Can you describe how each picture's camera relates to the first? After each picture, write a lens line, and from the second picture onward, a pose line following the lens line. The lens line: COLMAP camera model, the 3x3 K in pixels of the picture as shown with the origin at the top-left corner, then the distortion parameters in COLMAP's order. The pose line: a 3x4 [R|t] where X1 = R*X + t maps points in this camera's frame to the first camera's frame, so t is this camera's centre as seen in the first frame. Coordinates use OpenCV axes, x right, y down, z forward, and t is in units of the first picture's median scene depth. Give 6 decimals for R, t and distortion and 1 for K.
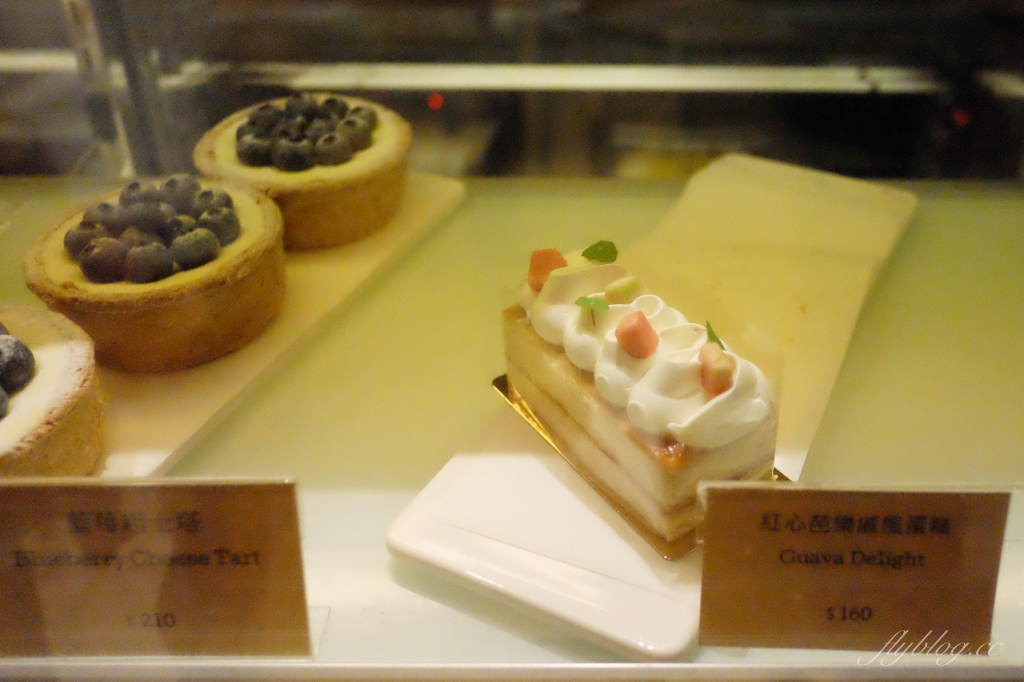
lens RADIAL K [[789.6, 0, 511.7], [0, 789.6, 347.6], [0, 0, 1]] dist [-0.015049, 0.007861]
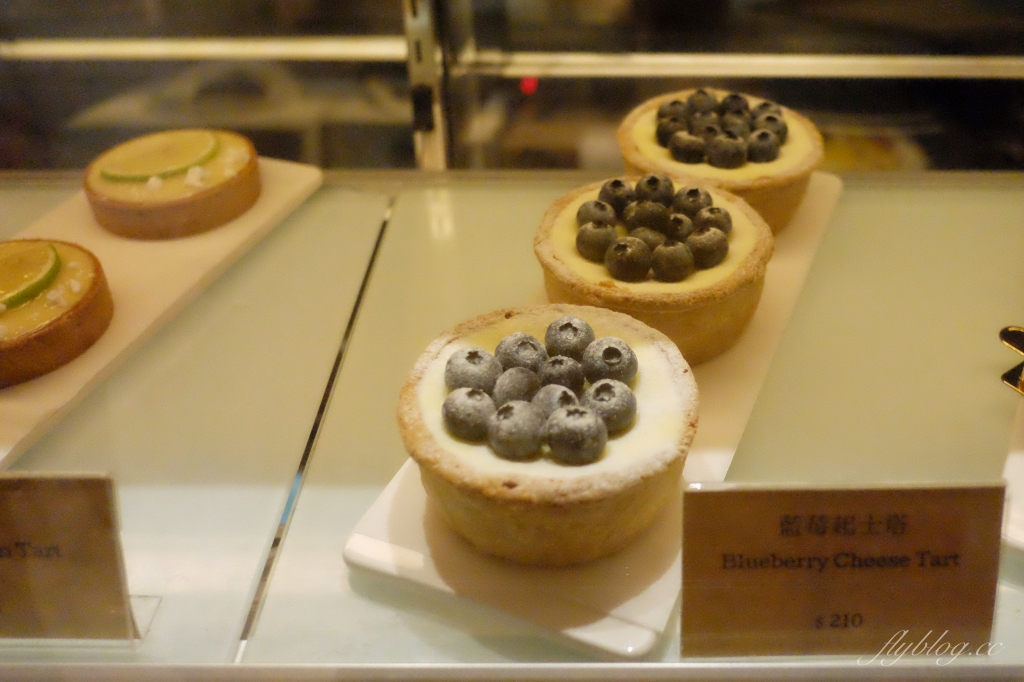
lens RADIAL K [[789.6, 0, 512.0], [0, 789.6, 334.2], [0, 0, 1]] dist [-0.015049, 0.007861]
pose [[0.999982, 0.002116, -0.005586, -0.670952], [-0.002079, 0.999975, 0.006700, -0.021891], [0.005600, -0.006688, 0.999962, -0.010516]]
